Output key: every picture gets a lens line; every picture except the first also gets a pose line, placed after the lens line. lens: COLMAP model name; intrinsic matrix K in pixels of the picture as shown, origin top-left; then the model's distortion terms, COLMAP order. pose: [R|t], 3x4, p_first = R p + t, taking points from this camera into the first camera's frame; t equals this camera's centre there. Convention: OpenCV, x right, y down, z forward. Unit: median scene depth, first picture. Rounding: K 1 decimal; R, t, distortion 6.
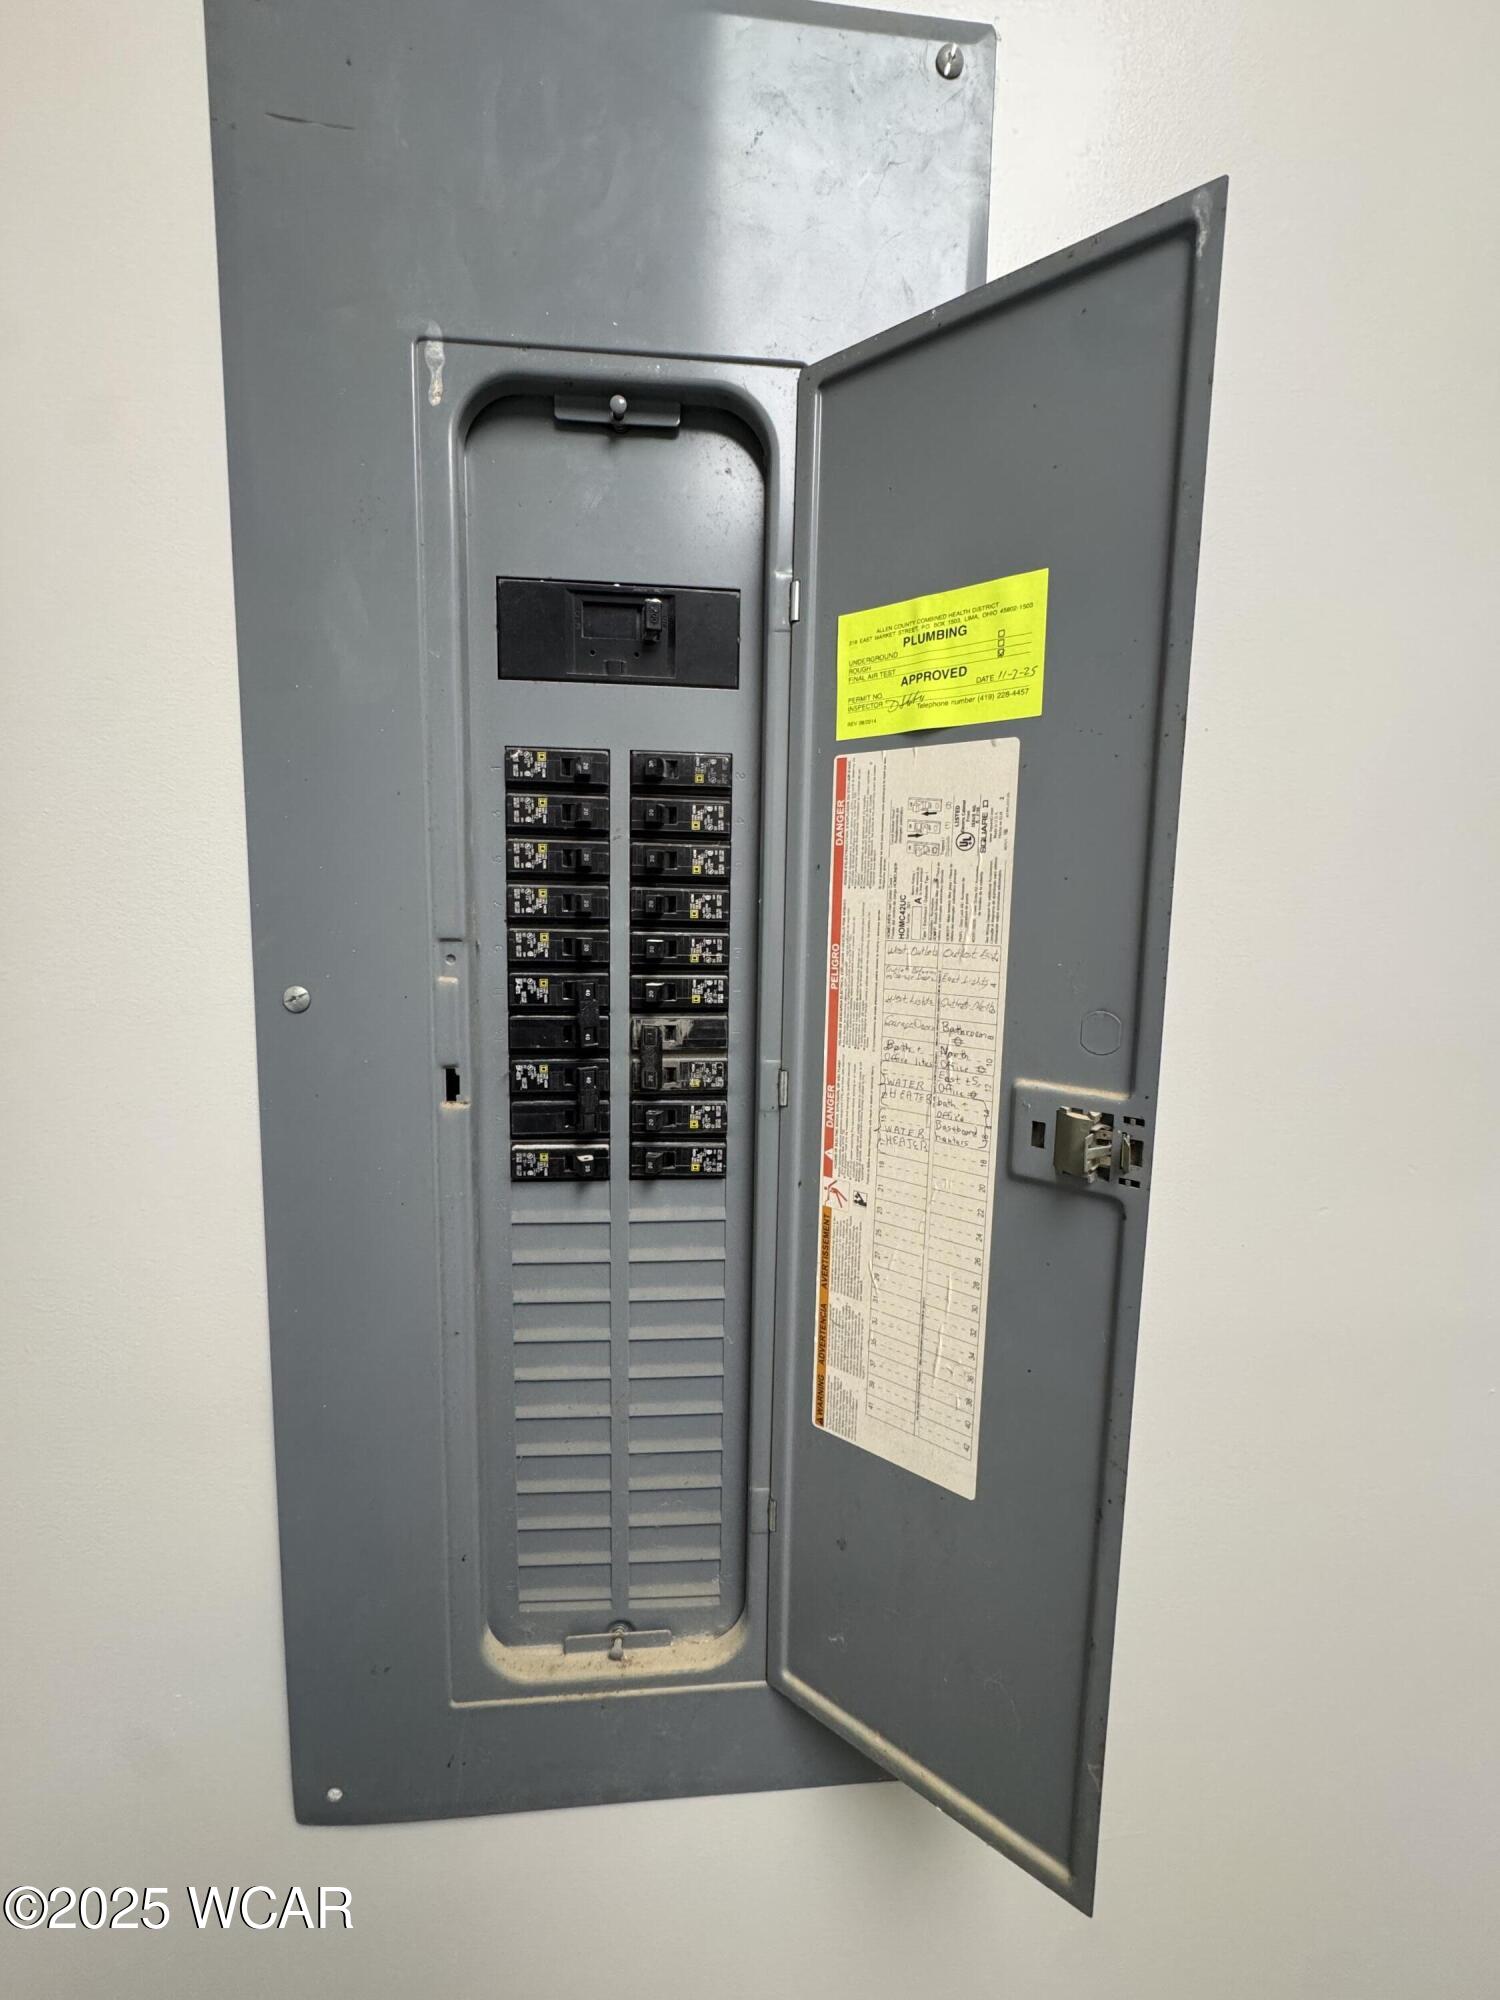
lens RADIAL K [[803.9, 0, 741.4], [0, 803.9, 997.0], [0, 0, 1]] dist [0.002484, 0.000024]
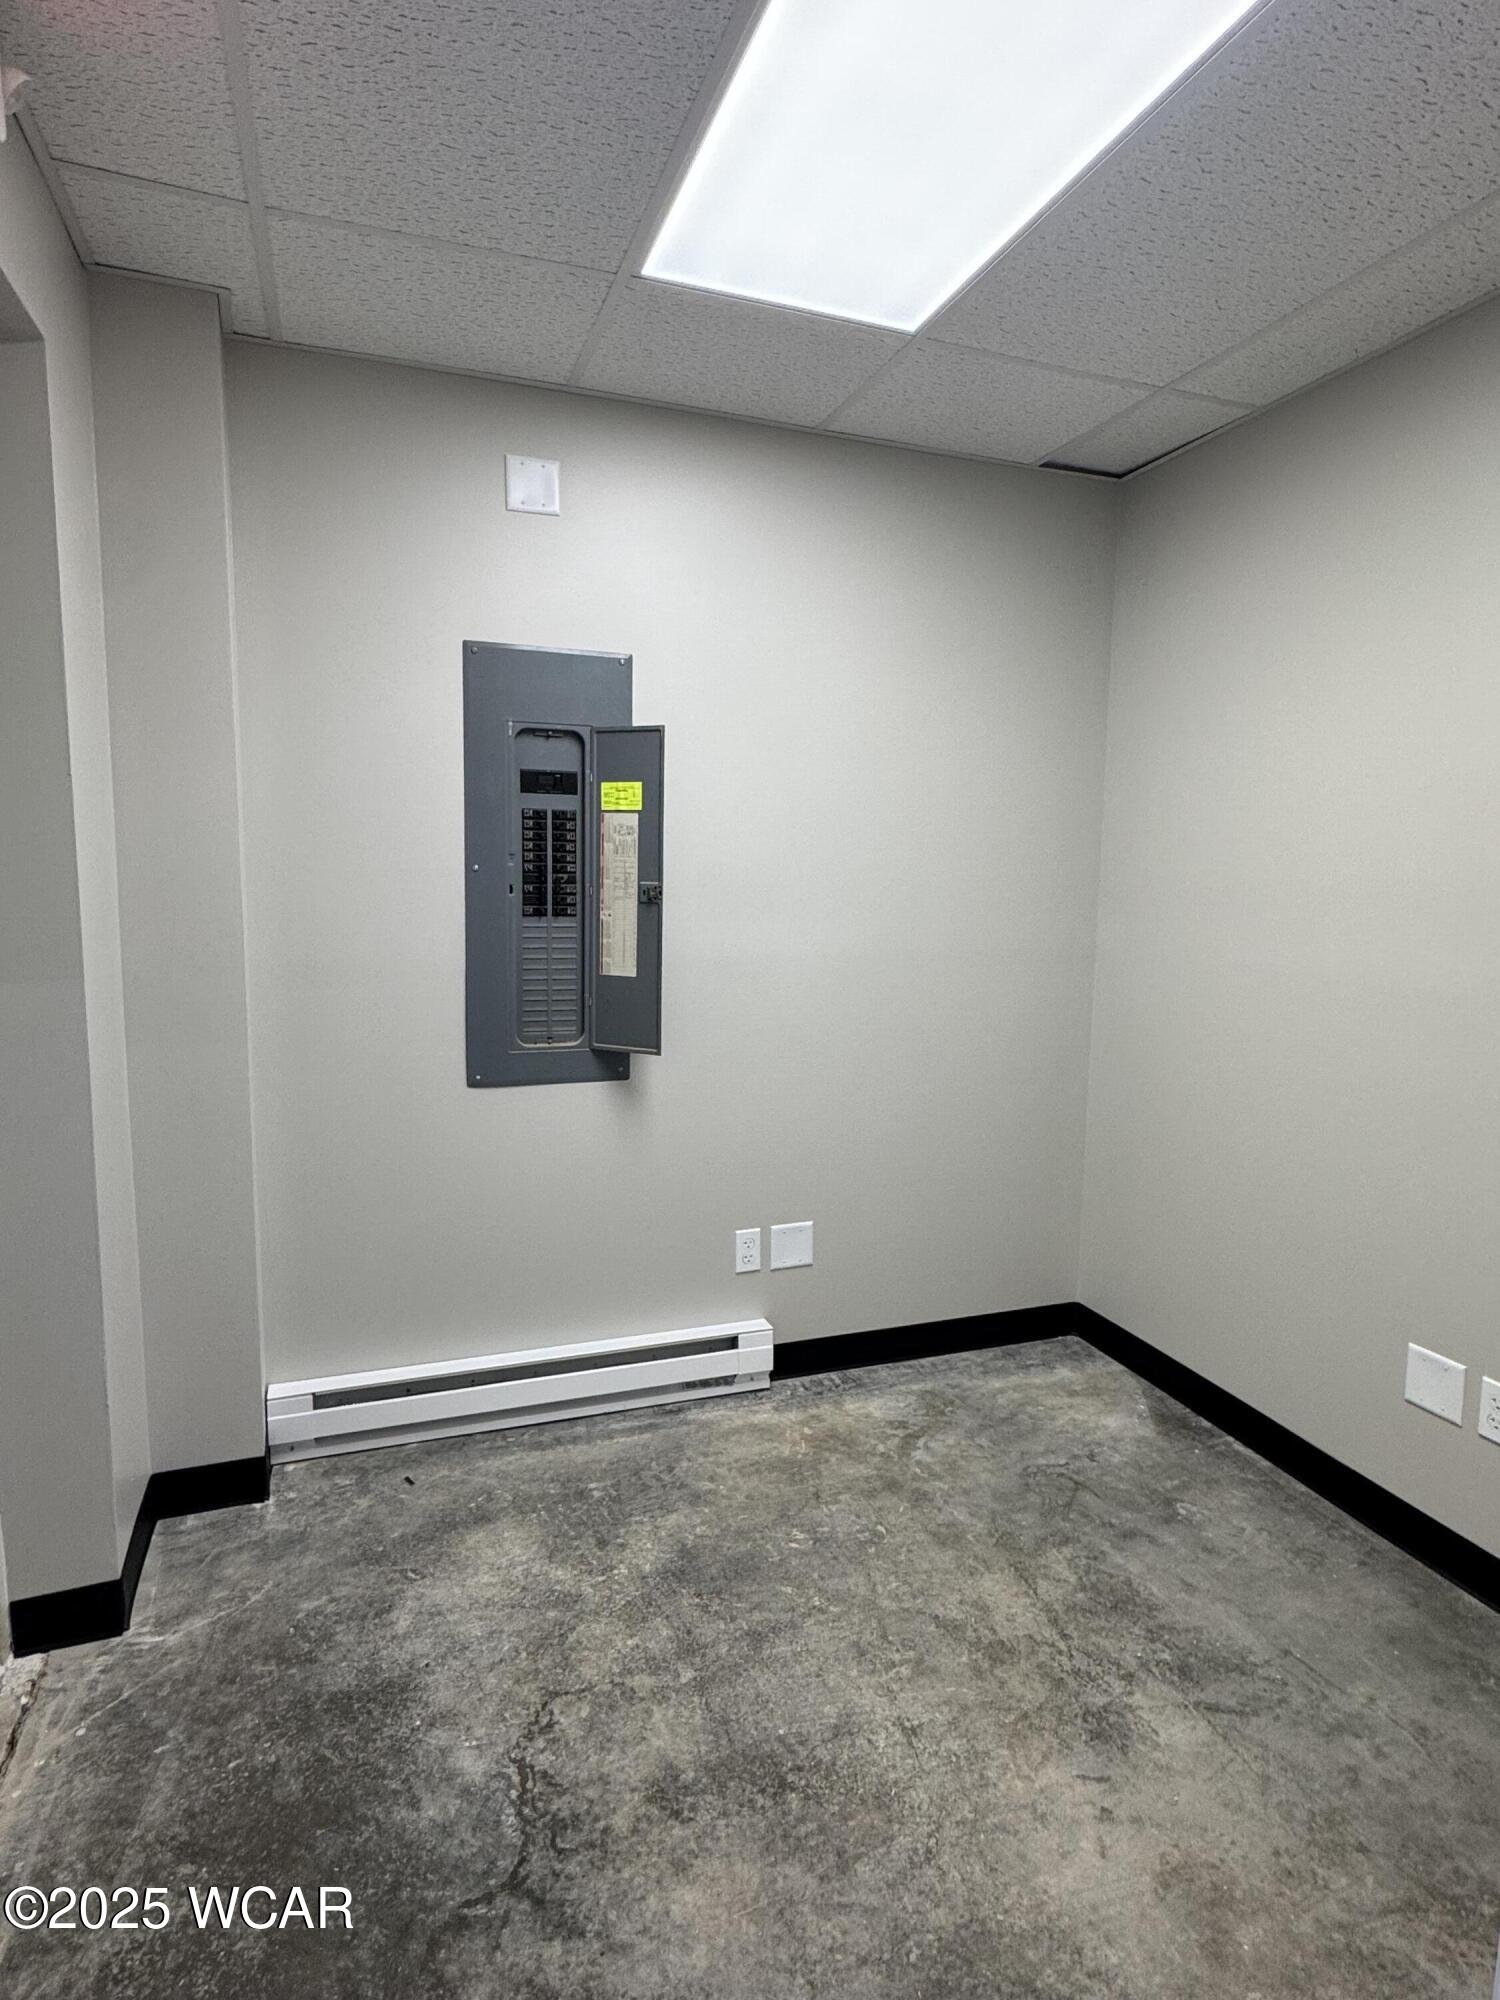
lens RADIAL K [[1061.7, 0, 746.1], [0, 1061.7, 993.5], [0, 0, 1]] dist [-0.003909, 0.001509]
pose [[0.967856, -0.028766, 0.249856, -0.570226], [0.024989, 0.999521, 0.018277, 0.576853], [-0.250262, -0.011446, 0.968111, -4.627052]]
